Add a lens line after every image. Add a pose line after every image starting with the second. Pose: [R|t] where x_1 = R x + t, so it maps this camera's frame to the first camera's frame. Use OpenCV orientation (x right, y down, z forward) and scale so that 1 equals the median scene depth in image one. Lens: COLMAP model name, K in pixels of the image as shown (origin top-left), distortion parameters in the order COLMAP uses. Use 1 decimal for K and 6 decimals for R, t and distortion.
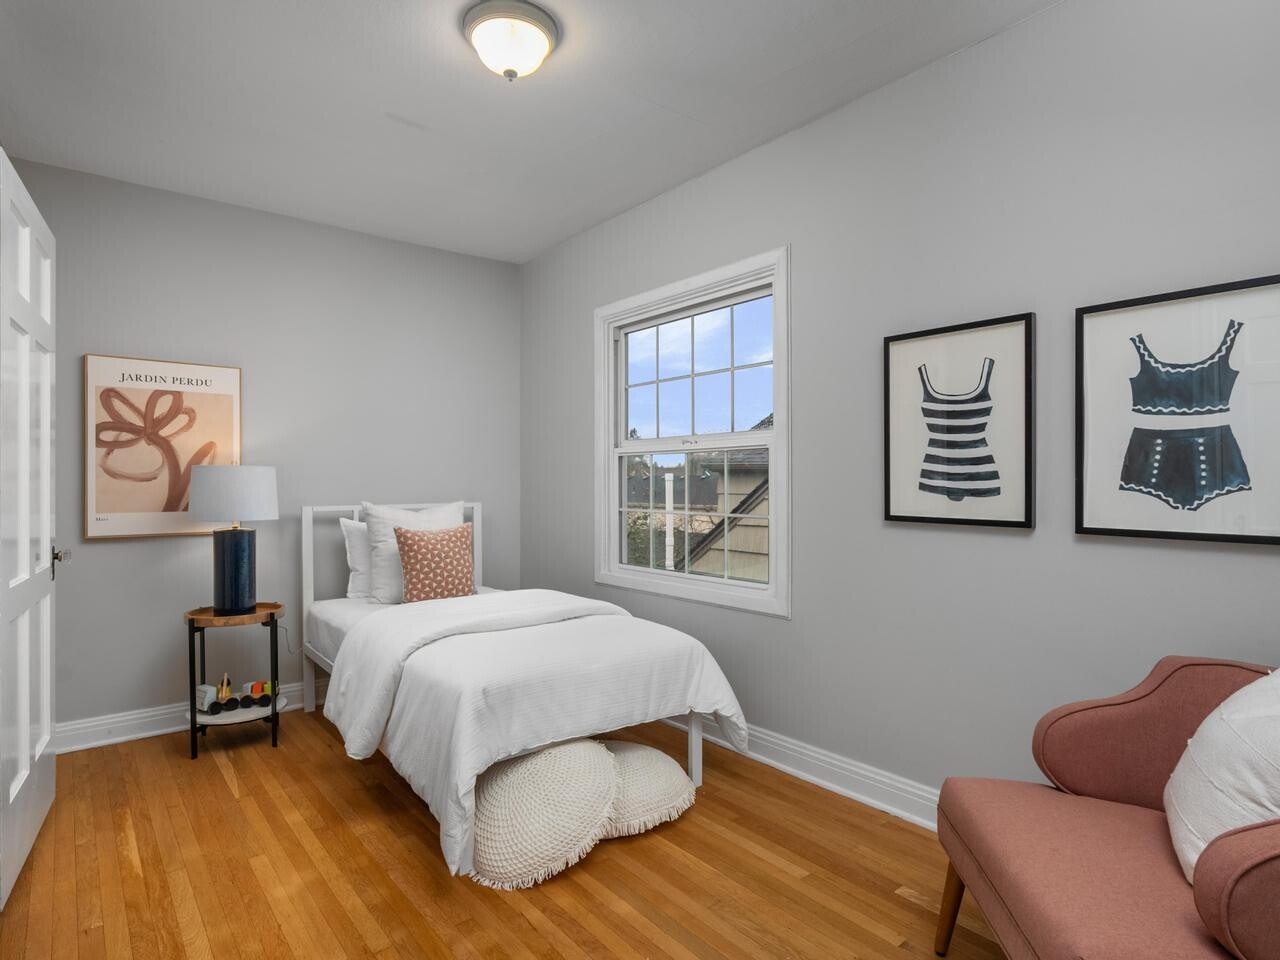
lens RADIAL K [[692.0, 0, 640.0], [0, 692.0, 486.7], [0, 0, 1]] dist [-0.000439, 0.000022]
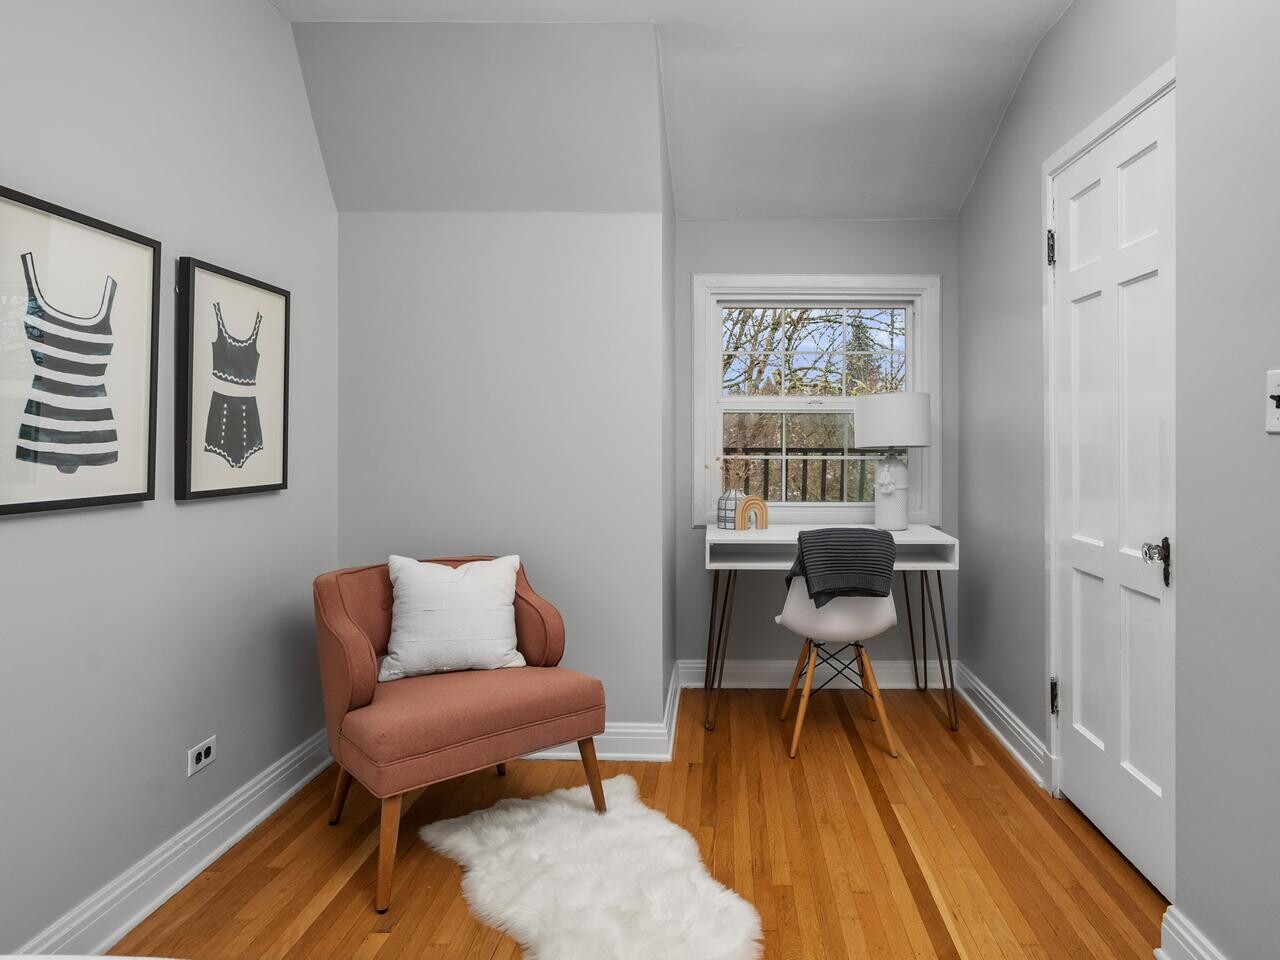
lens RADIAL K [[729.5, 0, 642.2], [0, 729.5, 479.9], [0, 0, 1]] dist [0.000150, -0.000177]
pose [[-0.675262, -0.035624, 0.736718, -0.466198], [0.013850, 0.998044, 0.060955, -0.008776], [-0.737448, 0.051364, -0.673448, 1.118086]]
